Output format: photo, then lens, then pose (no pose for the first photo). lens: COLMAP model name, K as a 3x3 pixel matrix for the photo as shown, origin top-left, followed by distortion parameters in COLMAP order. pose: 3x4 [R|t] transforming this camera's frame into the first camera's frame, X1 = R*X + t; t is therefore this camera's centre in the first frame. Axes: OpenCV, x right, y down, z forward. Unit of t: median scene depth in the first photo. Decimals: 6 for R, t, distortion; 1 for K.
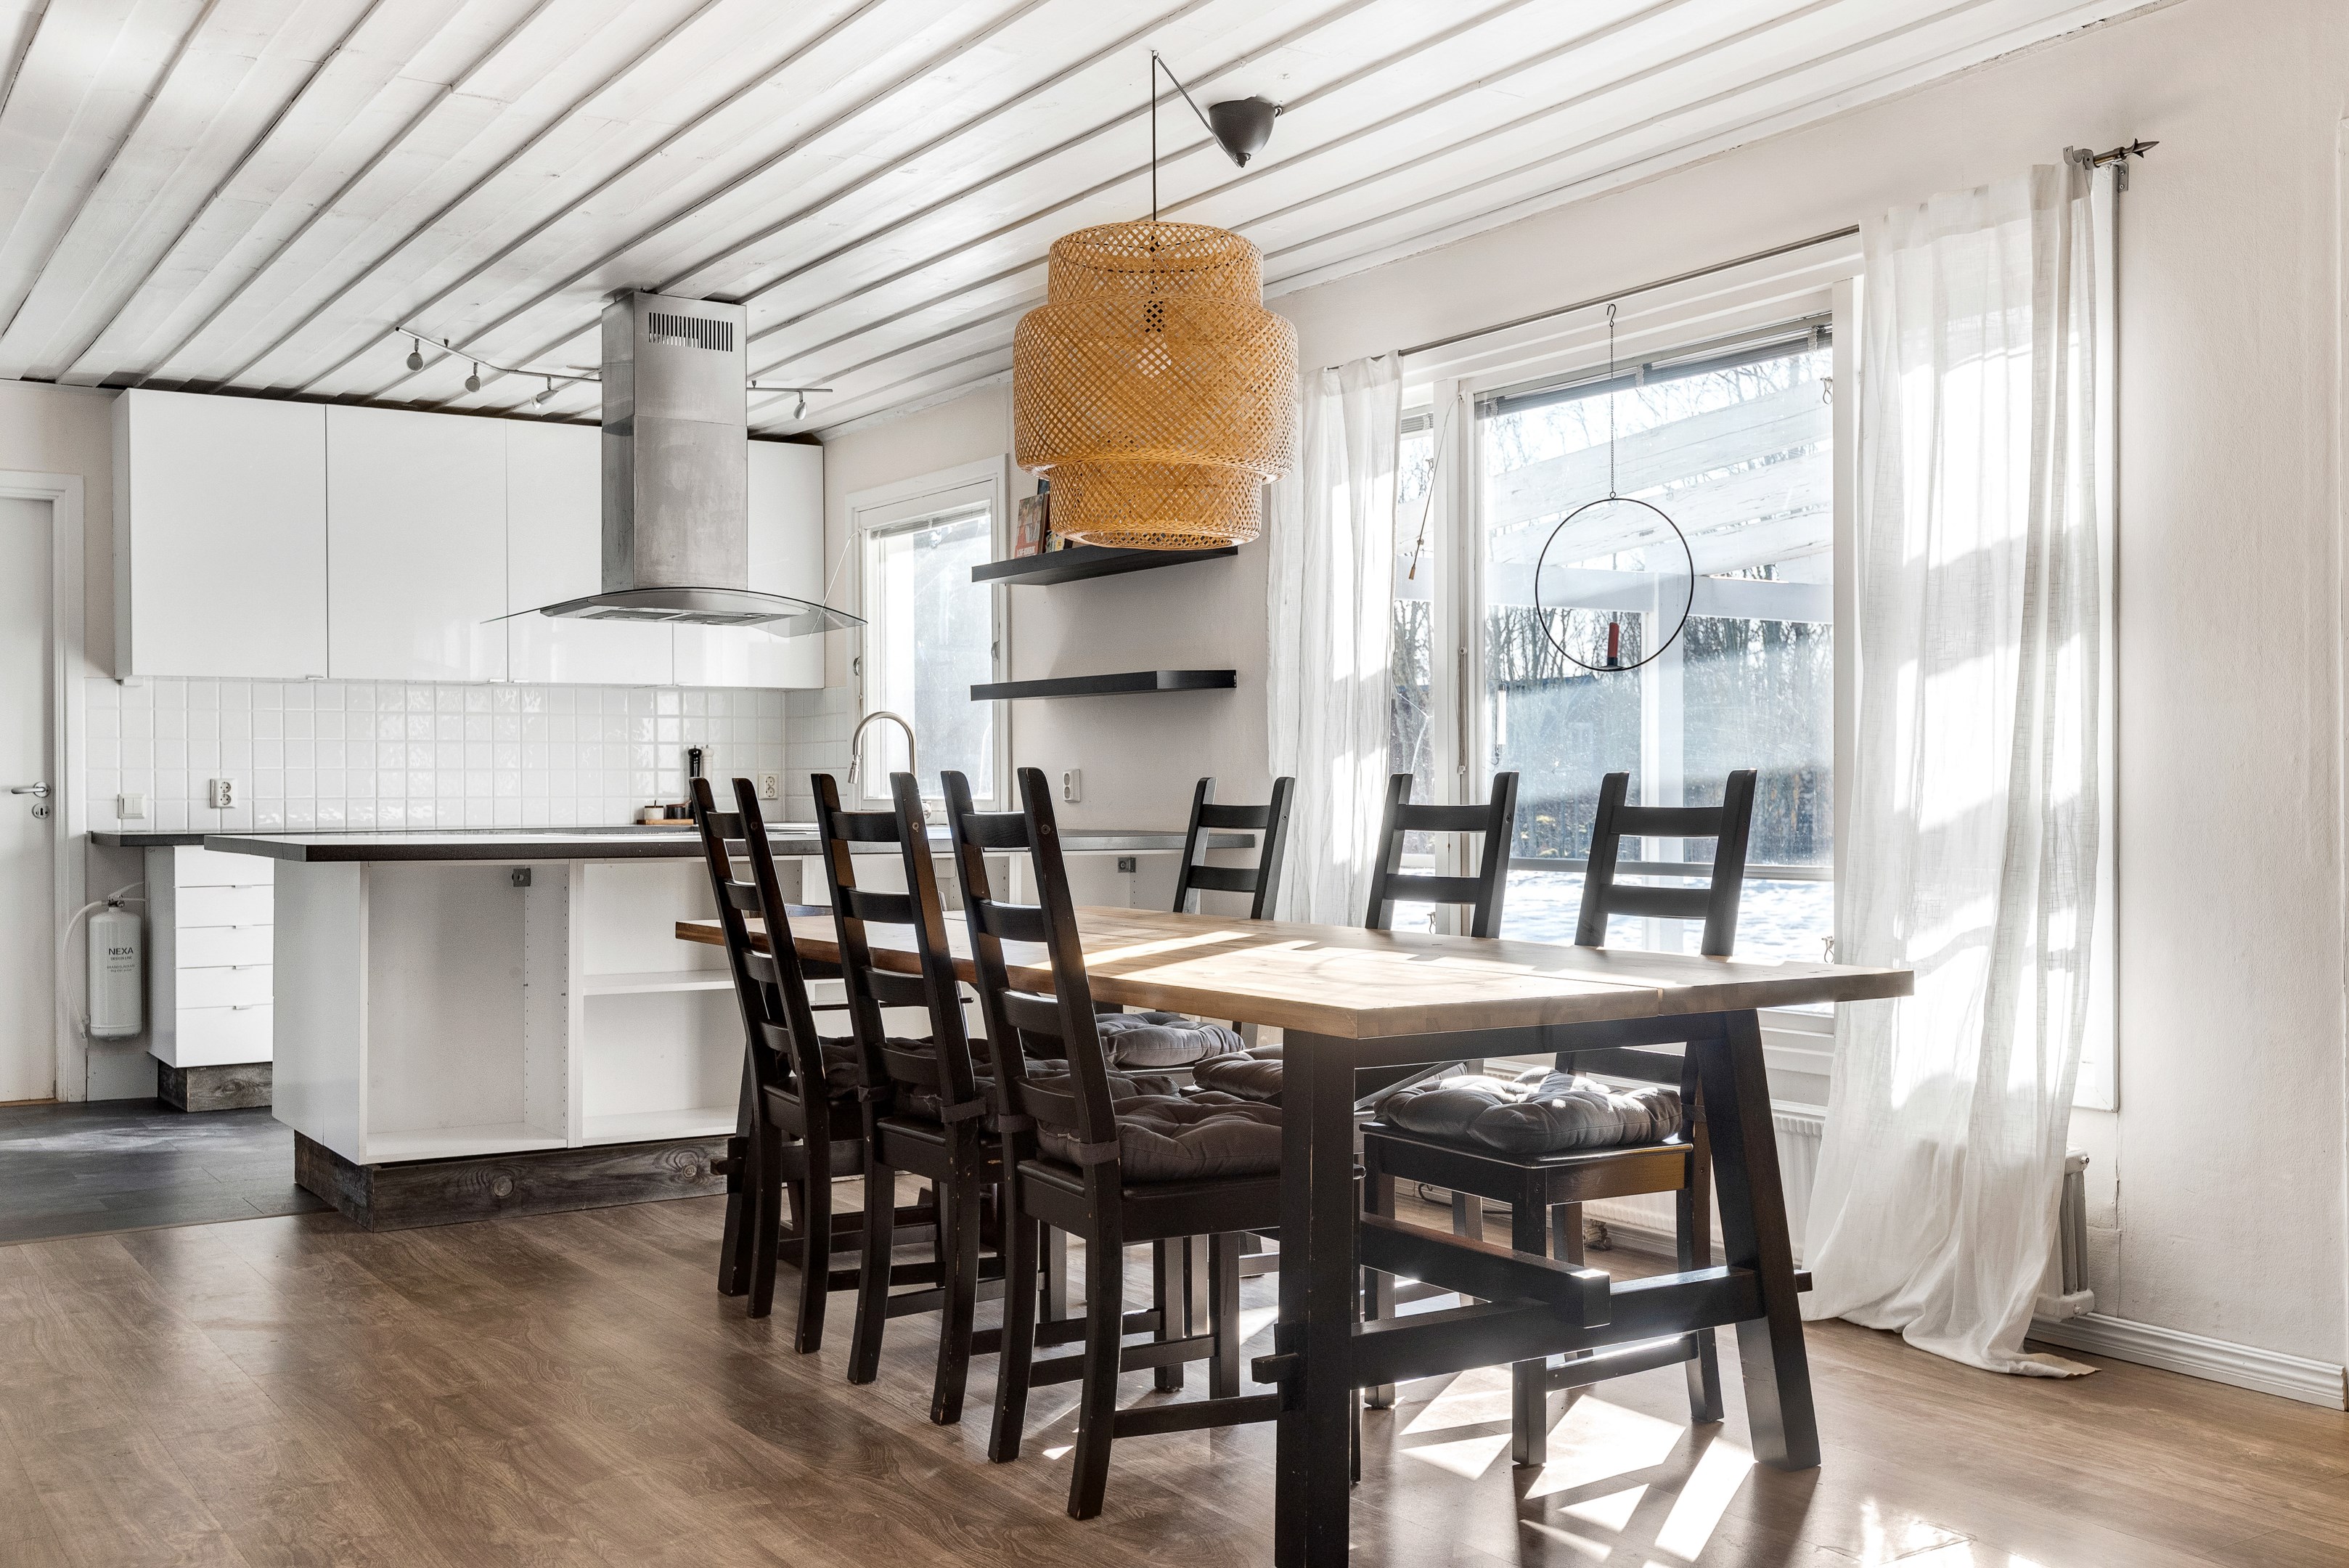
lens RADIAL K [[2218.9, 0, 1162.7], [0, 2218.9, 799.5], [0, 0, 1]] dist [0.026555, 0.000000]
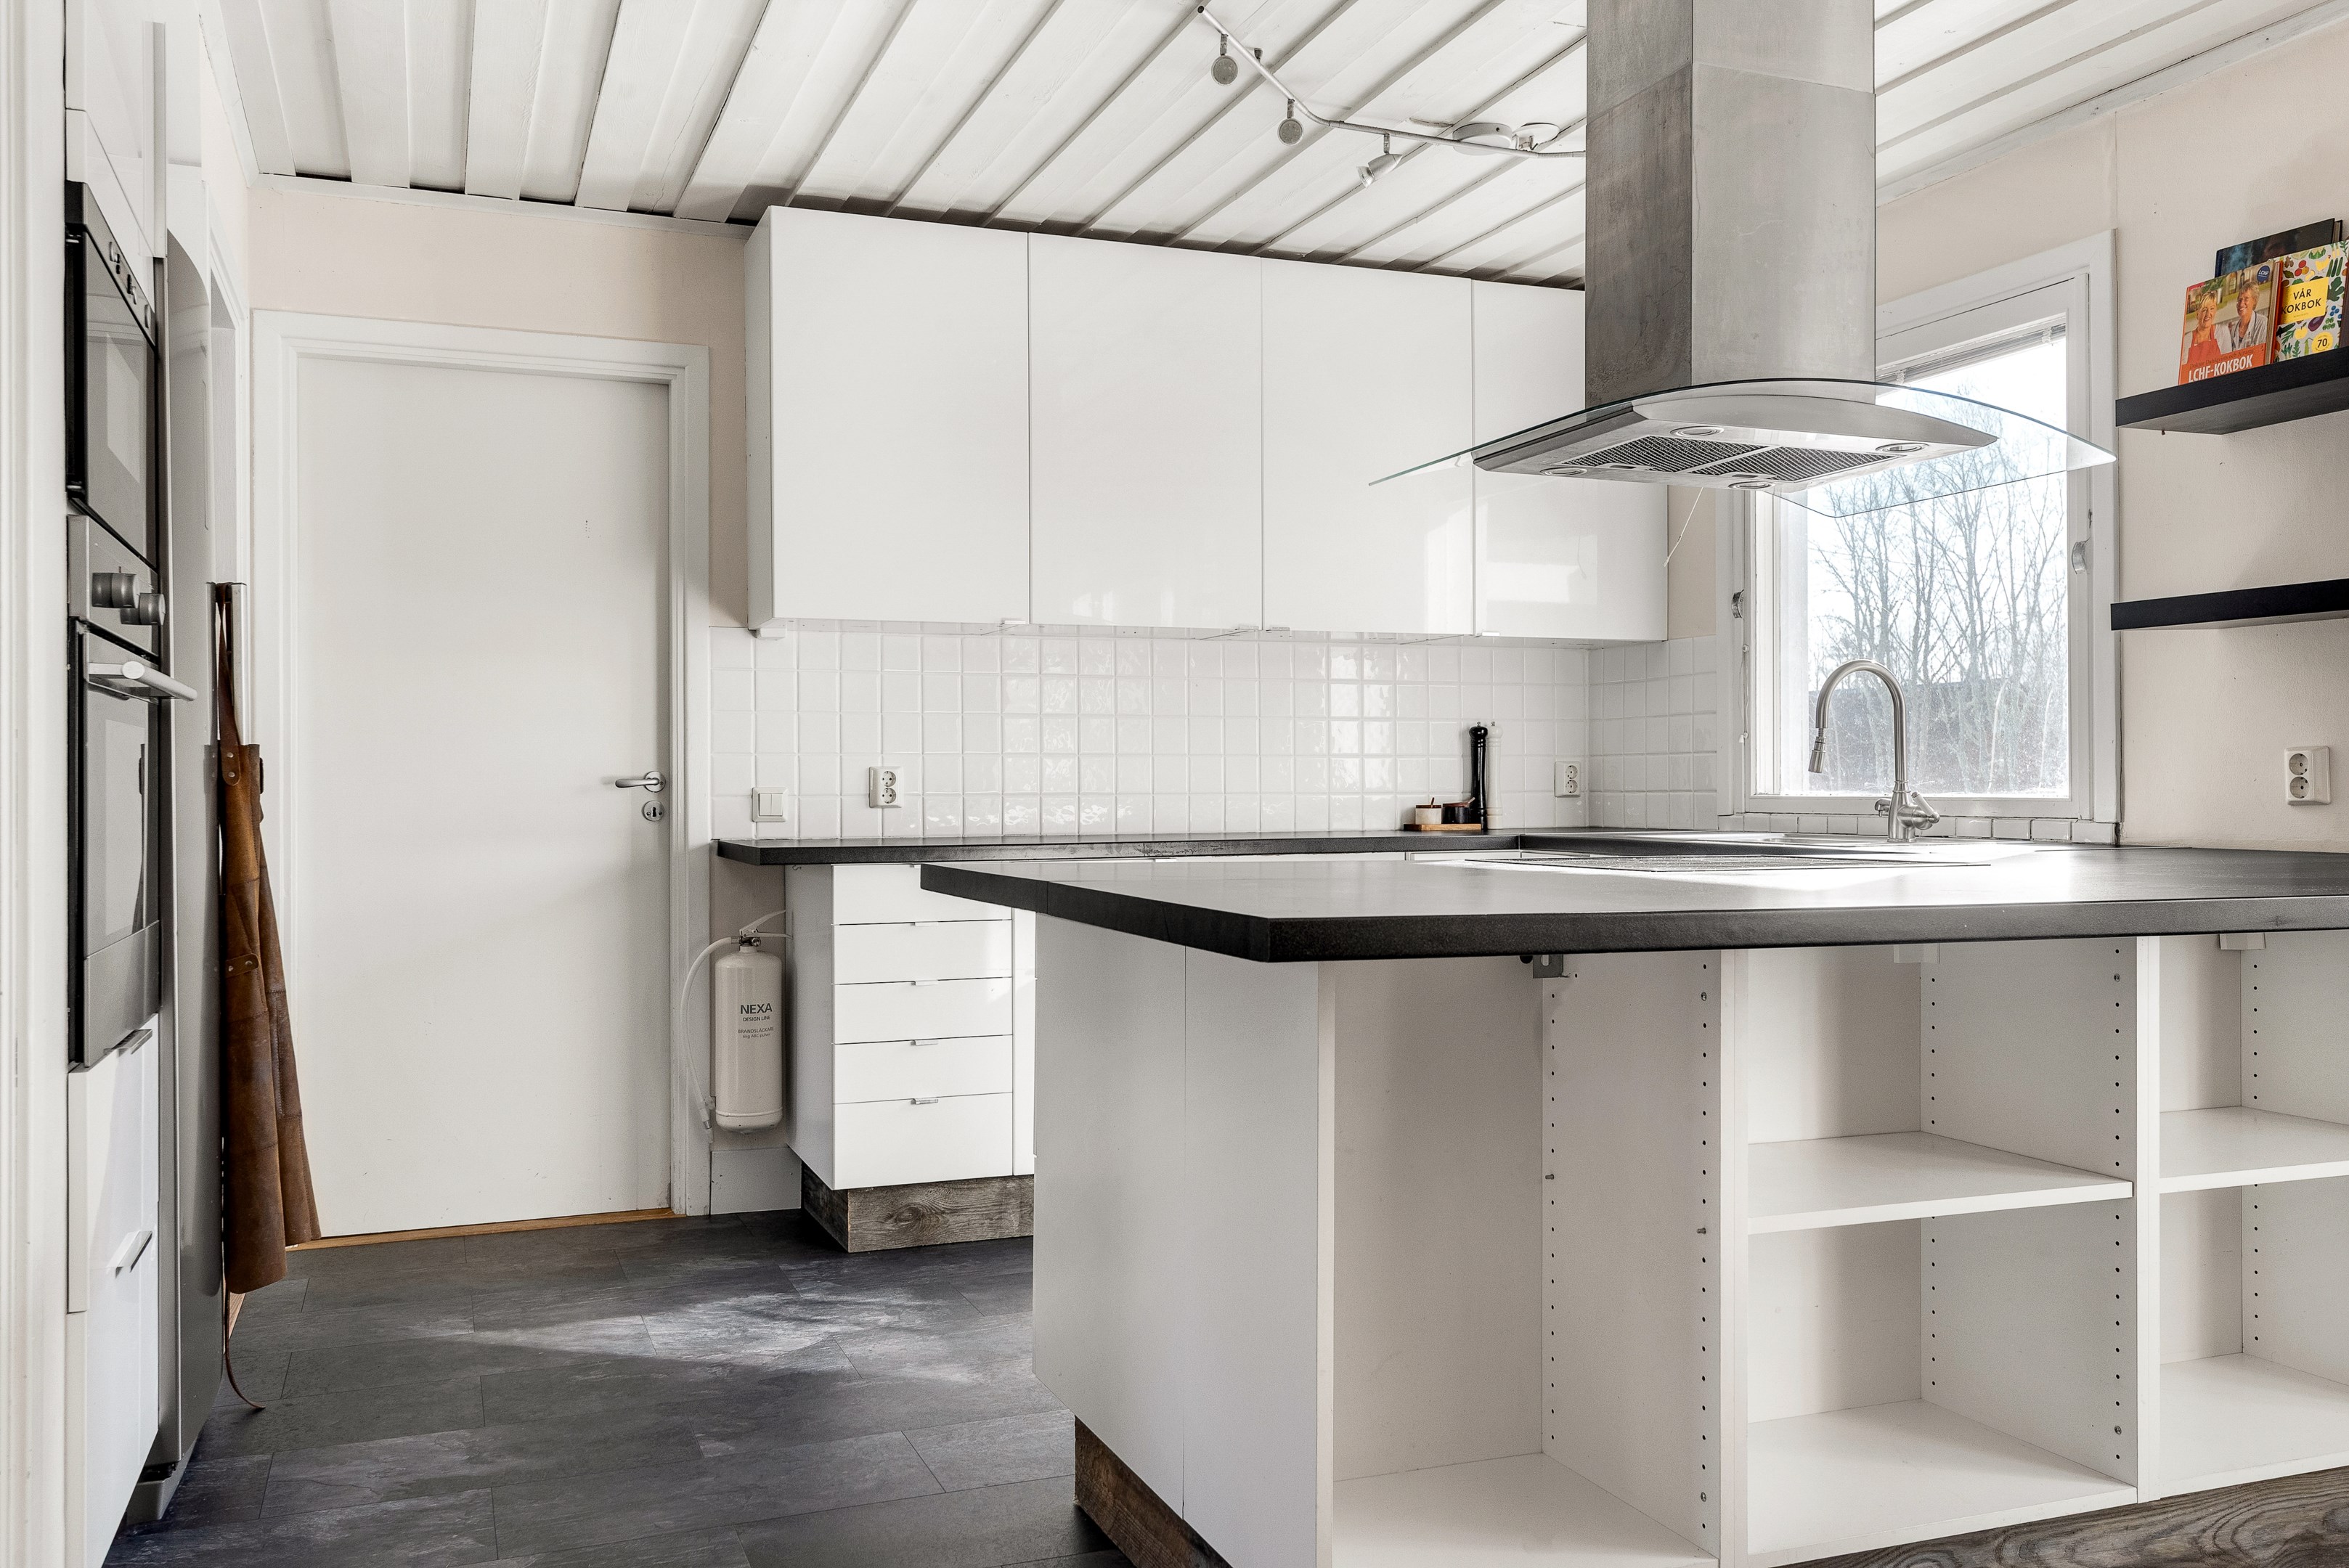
lens RADIAL K [[1816.7, 0, 1174.0], [0, 1816.7, 788.3], [0, 0, 1]] dist [0.031204, -0.026902]
pose [[0.981796, 0.002364, -0.189925, -0.225706], [-0.002334, 0.999997, 0.000378, -0.002896], [0.189925, 0.000072, 0.981799, 0.455108]]
